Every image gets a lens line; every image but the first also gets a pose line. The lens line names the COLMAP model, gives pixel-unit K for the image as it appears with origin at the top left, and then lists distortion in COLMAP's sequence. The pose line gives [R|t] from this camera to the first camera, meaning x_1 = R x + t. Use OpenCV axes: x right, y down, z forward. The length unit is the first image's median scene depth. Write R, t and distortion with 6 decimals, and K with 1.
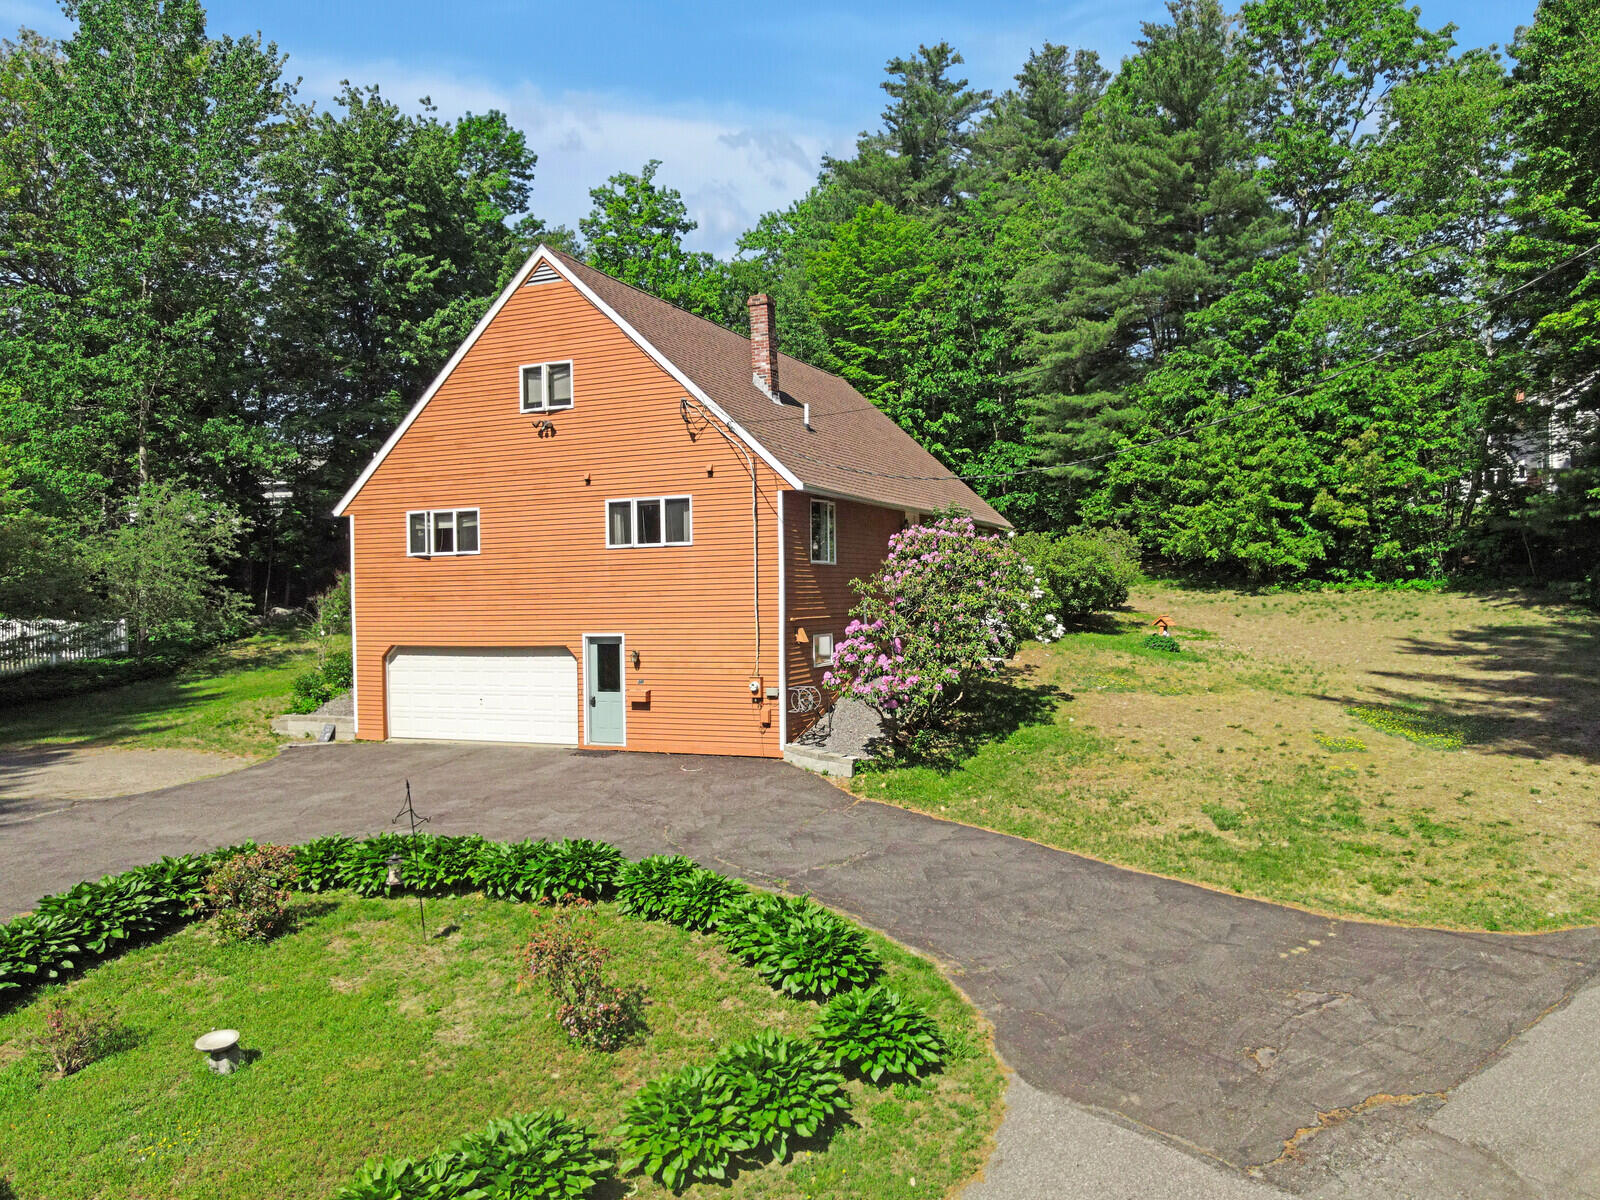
lens RADIAL K [[1166.8, 0, 800.0], [0, 1166.8, 600.0], [0, 0, 1]] dist [-0.003649, 0.000994]
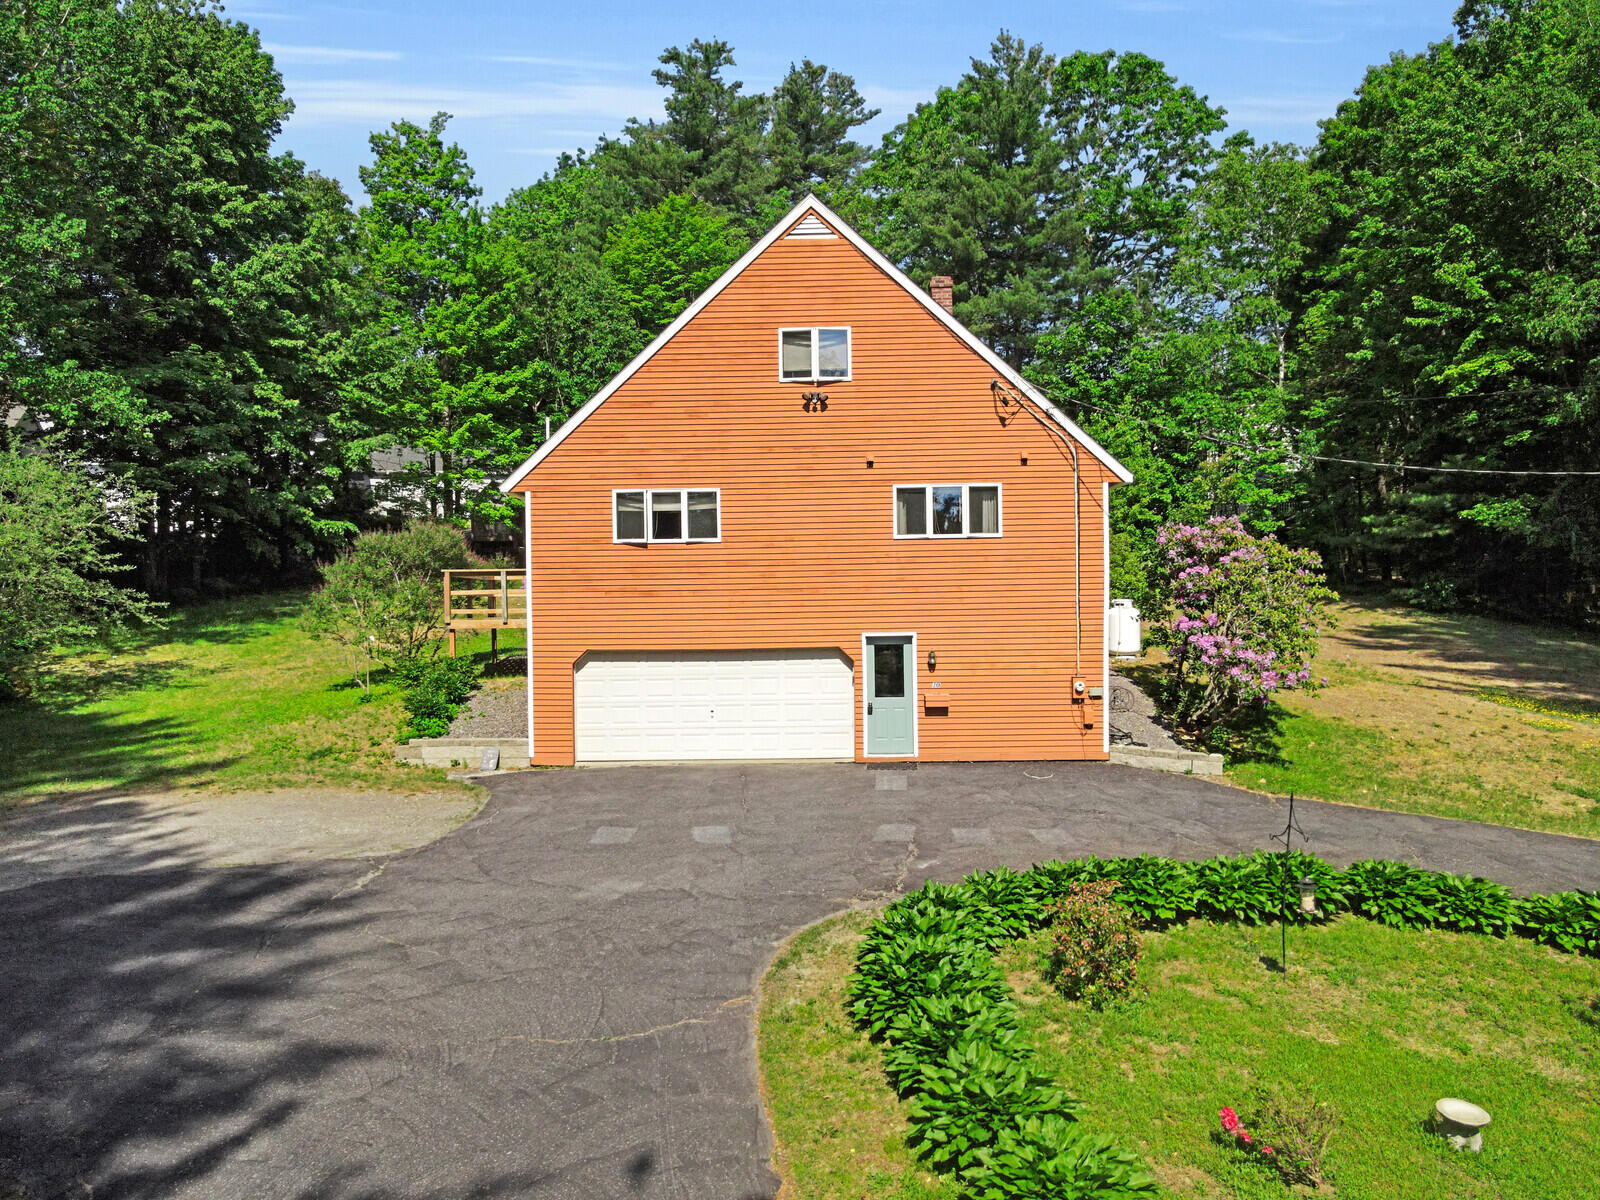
lens RADIAL K [[1166.6, 0, 819.6], [0, 1166.6, 602.4], [0, 0, 1]] dist [0.001302, 0.002436]
pose [[0.927073, 0.003779, 0.374862, -0.527204], [-0.001555, 0.999979, -0.006235, 0.010370], [-0.374878, 0.005197, 0.927060, 0.173393]]
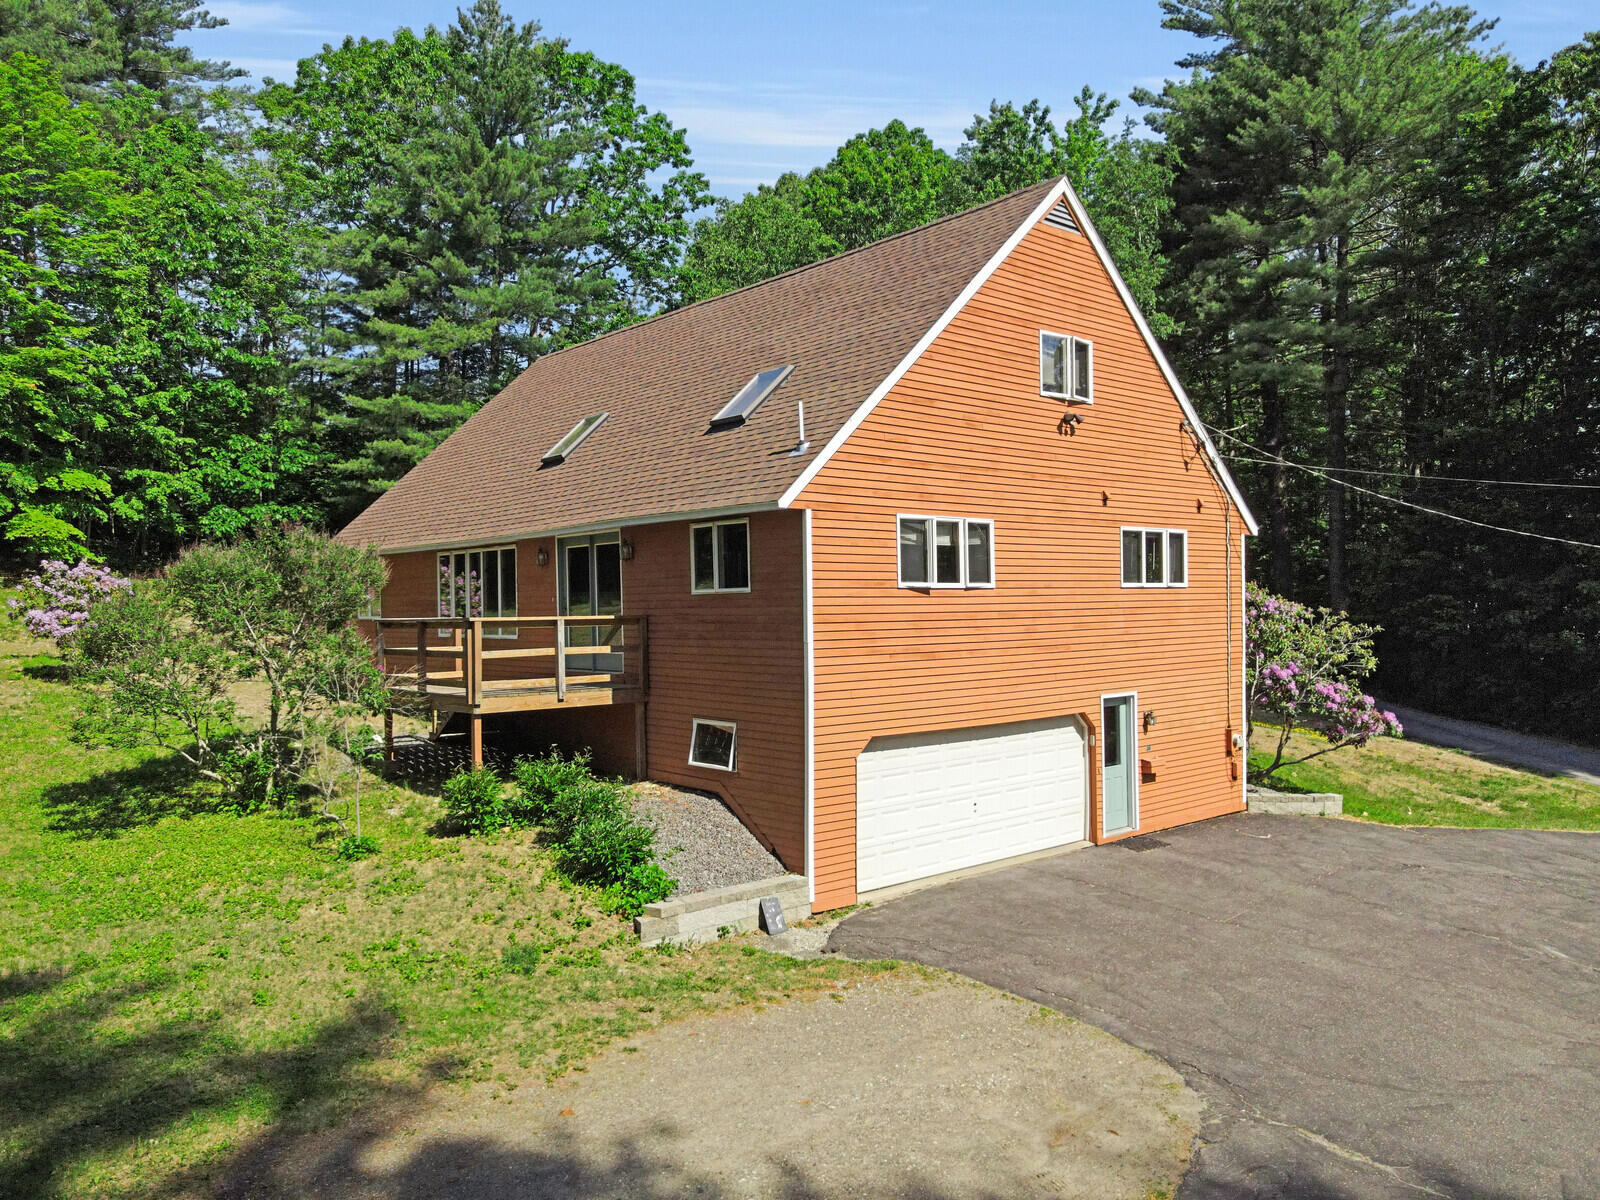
lens RADIAL K [[1162.8, 0, 800.0], [0, 1162.8, 600.0], [0, 0, 1]] dist [0.008969, 0.004247]
pose [[0.437453, 0.015310, 0.899111, -0.927929], [0.005318, 0.999794, -0.019612, -0.019661], [-0.899226, 0.013360, 0.437281, 0.801934]]
